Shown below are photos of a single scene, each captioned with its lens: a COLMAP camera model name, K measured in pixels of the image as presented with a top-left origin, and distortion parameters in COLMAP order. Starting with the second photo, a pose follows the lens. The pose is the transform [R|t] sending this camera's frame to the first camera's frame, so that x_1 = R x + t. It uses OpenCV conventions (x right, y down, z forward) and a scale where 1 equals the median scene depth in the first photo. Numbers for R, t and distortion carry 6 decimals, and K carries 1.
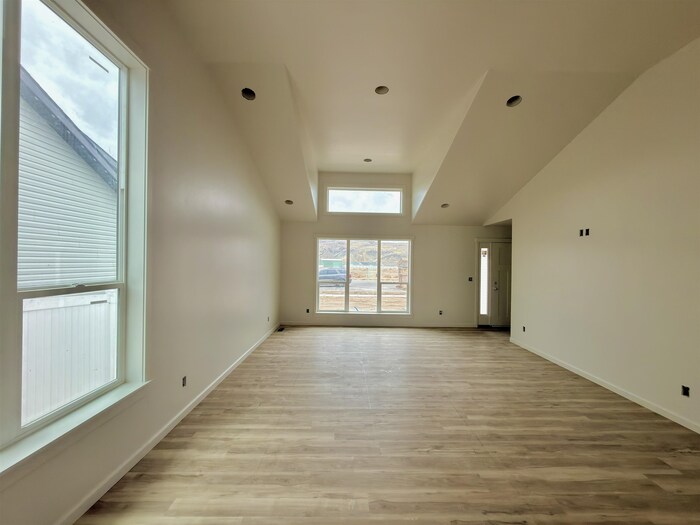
lens RADIAL K [[279.3, 0, 350.2], [0, 279.3, 263.0], [0, 0, 1]] dist [-0.001988, -0.000205]
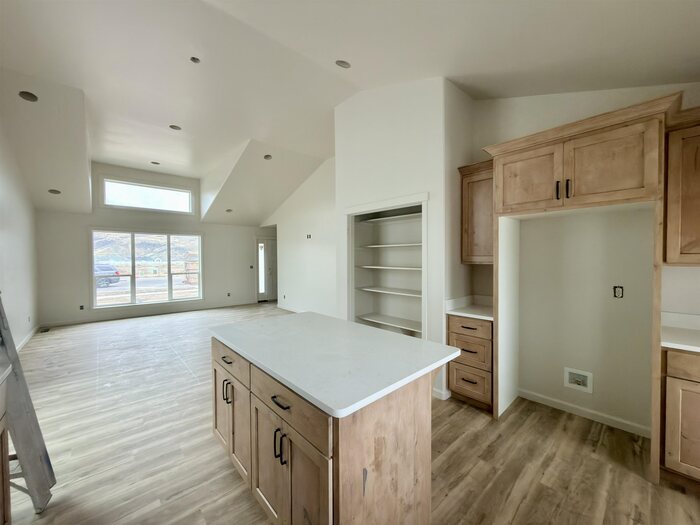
lens RADIAL K [[279.3, 0, 353.0], [0, 279.3, 262.3], [0, 0, 1]] dist [-0.001988, -0.000205]
pose [[0.751792, -0.029433, 0.658744, -0.079447], [0.015063, 0.999509, 0.027467, 0.006547], [-0.659229, -0.010726, 0.751866, -0.316217]]
